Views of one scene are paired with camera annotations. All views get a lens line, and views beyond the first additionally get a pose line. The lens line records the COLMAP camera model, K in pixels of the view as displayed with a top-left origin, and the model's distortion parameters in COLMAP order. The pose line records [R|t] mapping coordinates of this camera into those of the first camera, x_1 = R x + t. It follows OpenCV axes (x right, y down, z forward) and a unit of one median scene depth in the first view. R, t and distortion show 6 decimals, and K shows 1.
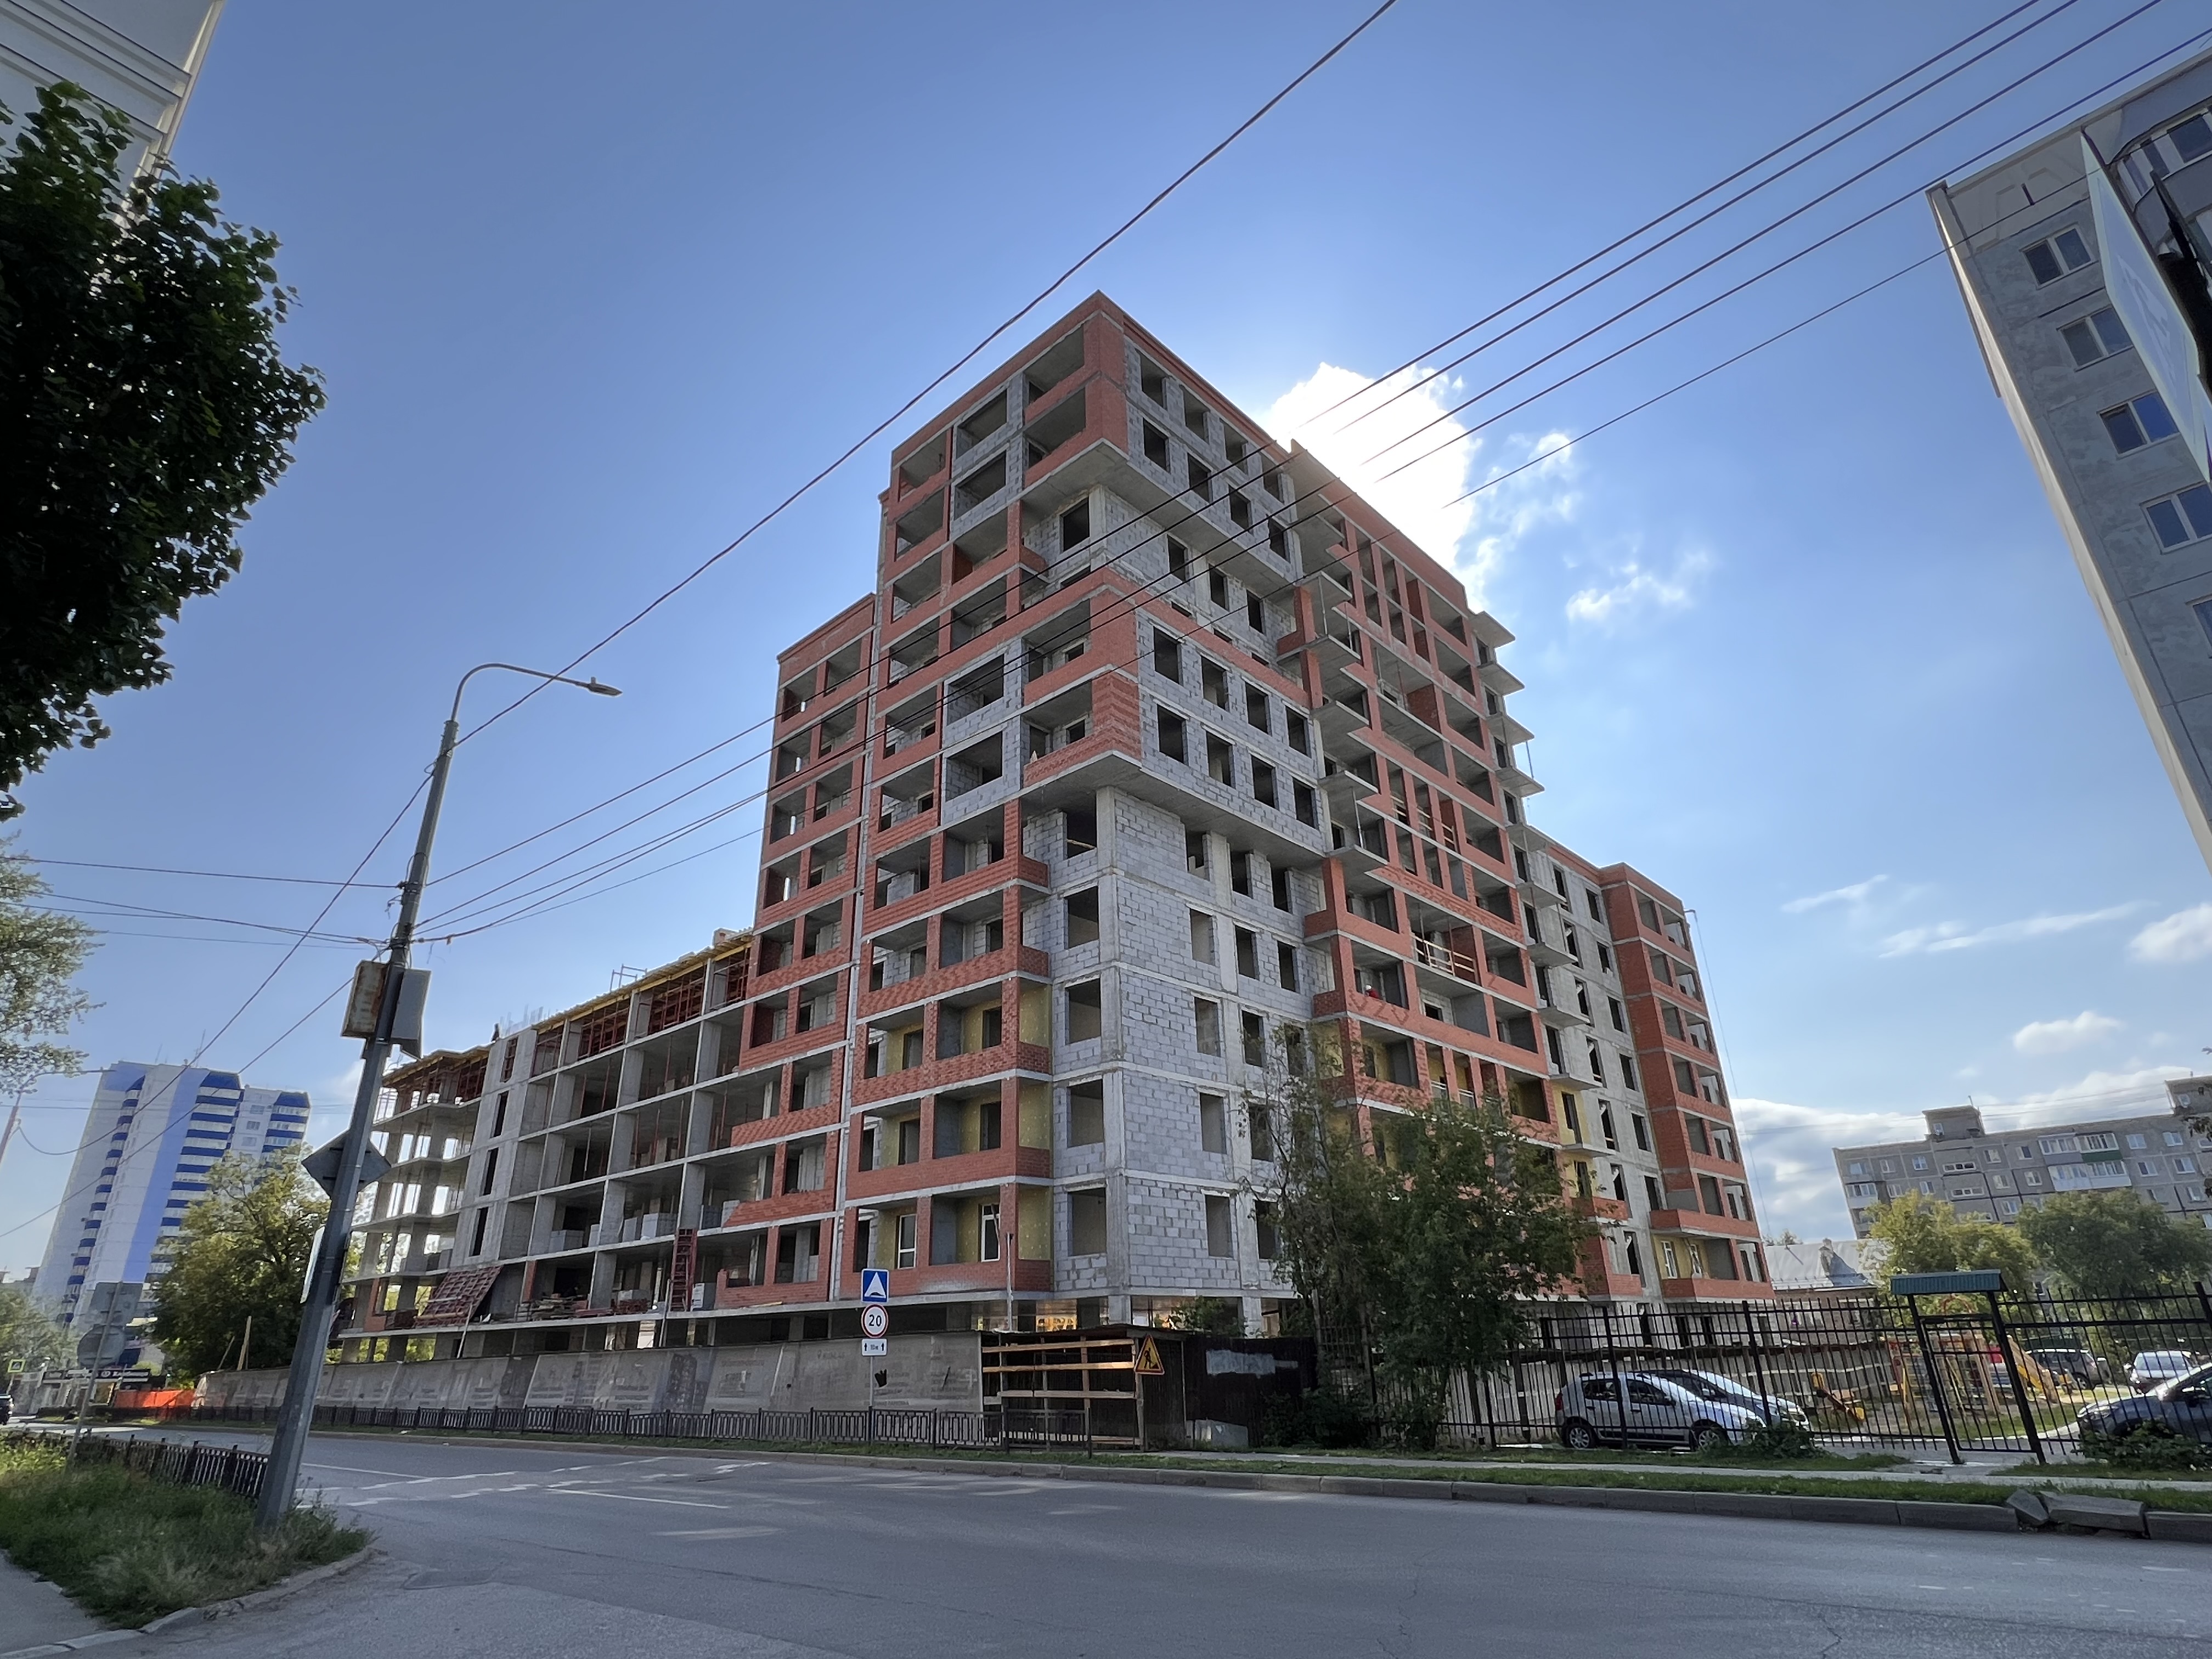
lens RADIAL K [[1183.7, 0, 1102.4], [0, 1183.7, 820.0], [0, 0, 1]] dist [-0.001774, -0.000801]
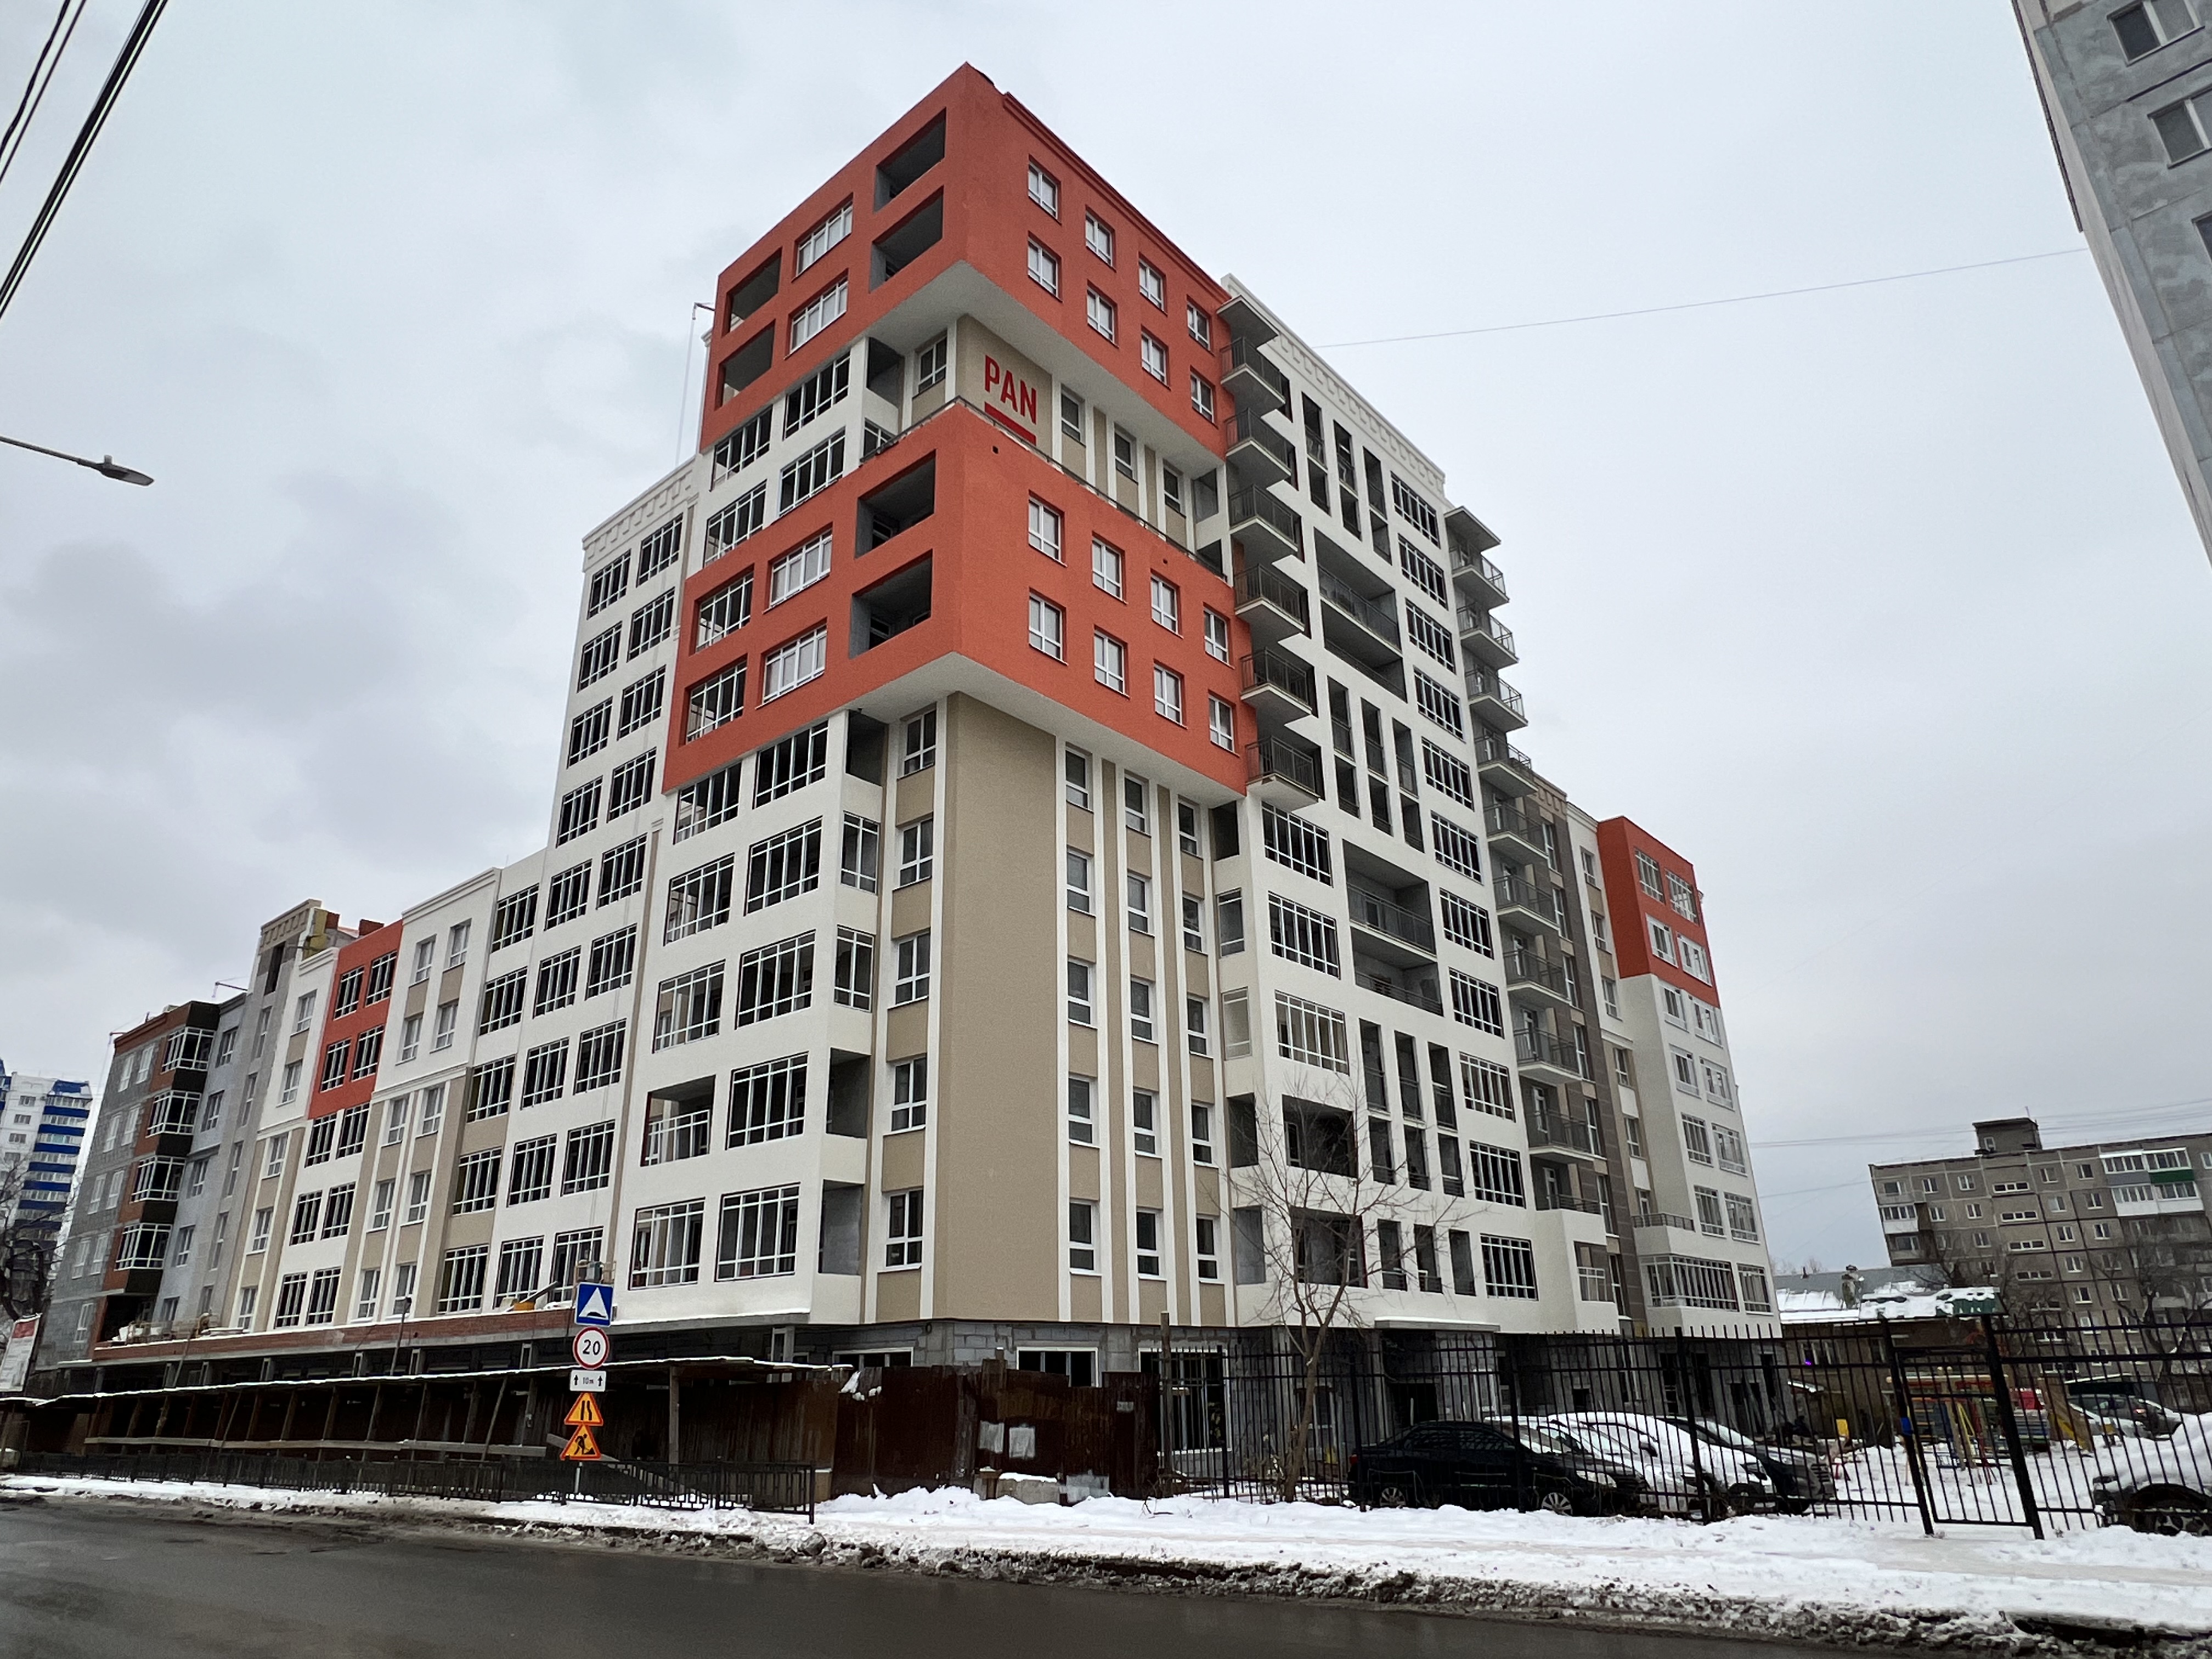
lens RADIAL K [[1373.8, 0, 1097.8], [0, 1373.8, 835.9], [0, 0, 1]] dist [-0.001287, -0.003493]
pose [[0.999471, 0.016959, 0.027769, 0.065355], [-0.018006, 0.999119, 0.037913, 0.029357], [-0.027102, -0.038392, 0.998895, 0.064449]]
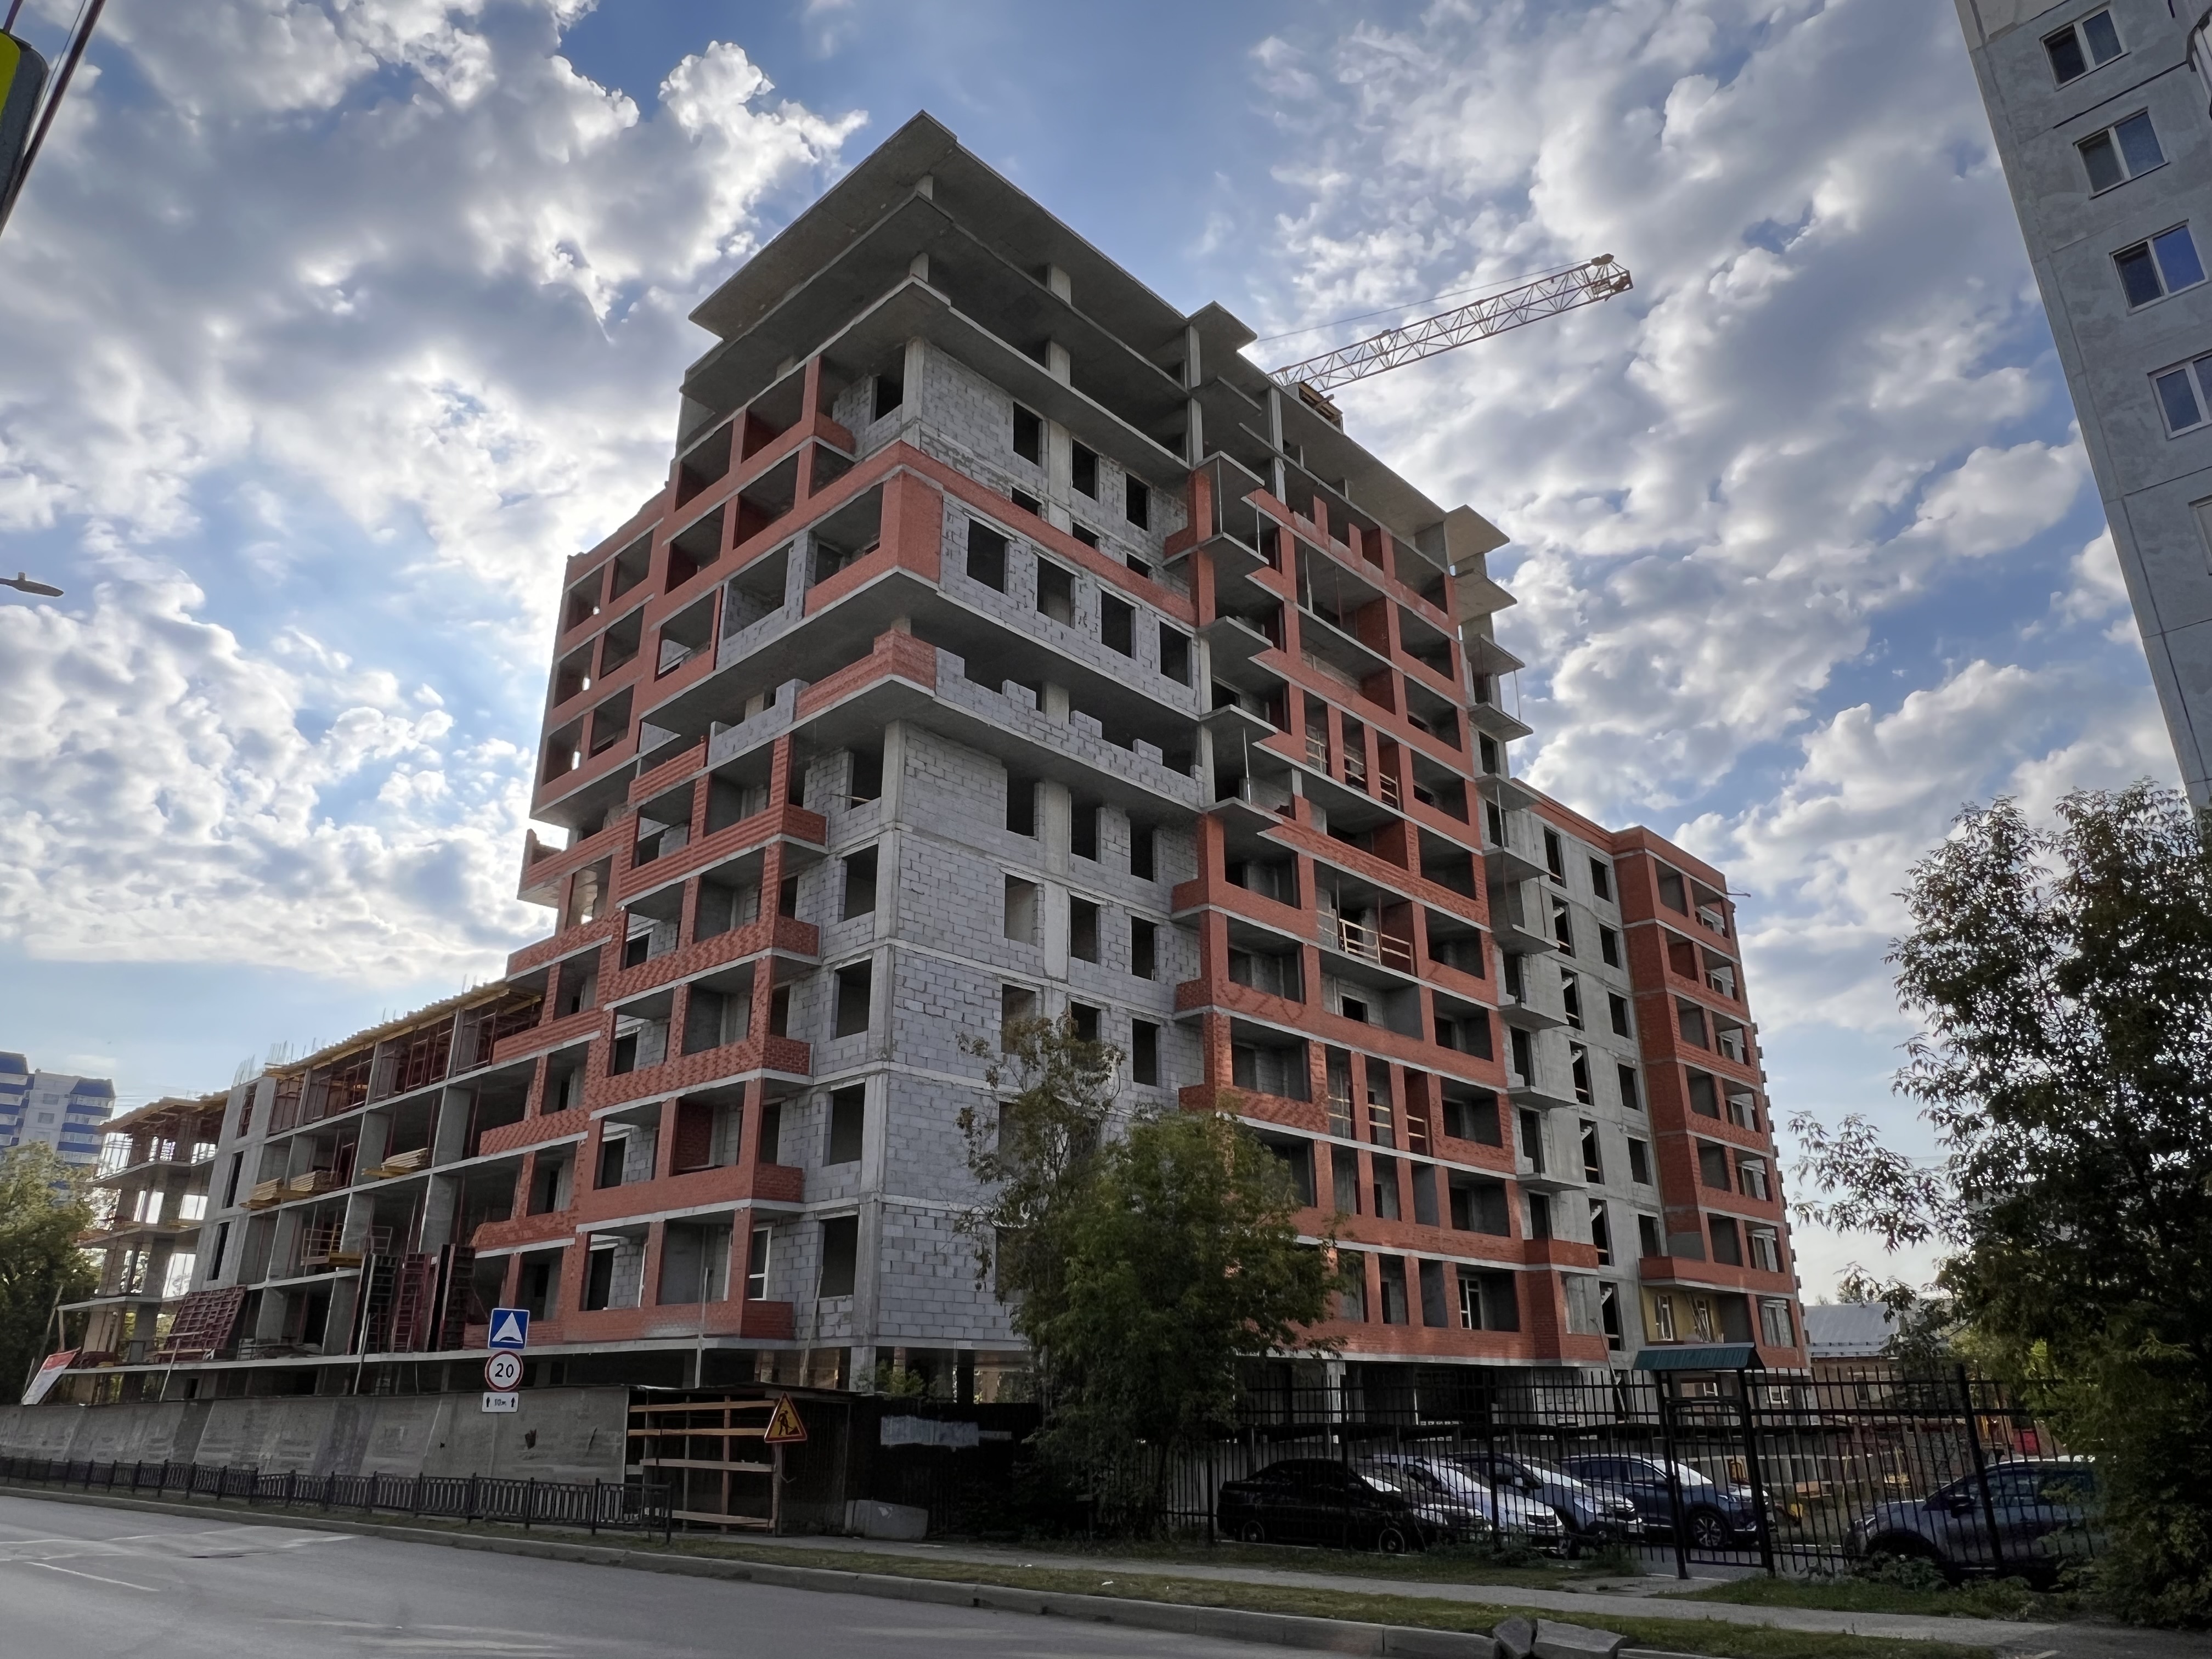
lens RADIAL K [[1471.2, 0, 1099.1], [0, 1471.2, 831.4], [0, 0, 1]] dist [-0.000845, -0.000845]
pose [[0.999680, 0.016239, -0.019373, 0.140338], [-0.015307, 0.998763, 0.047303, -0.002037], [0.020118, -0.046991, 0.998693, 0.006524]]
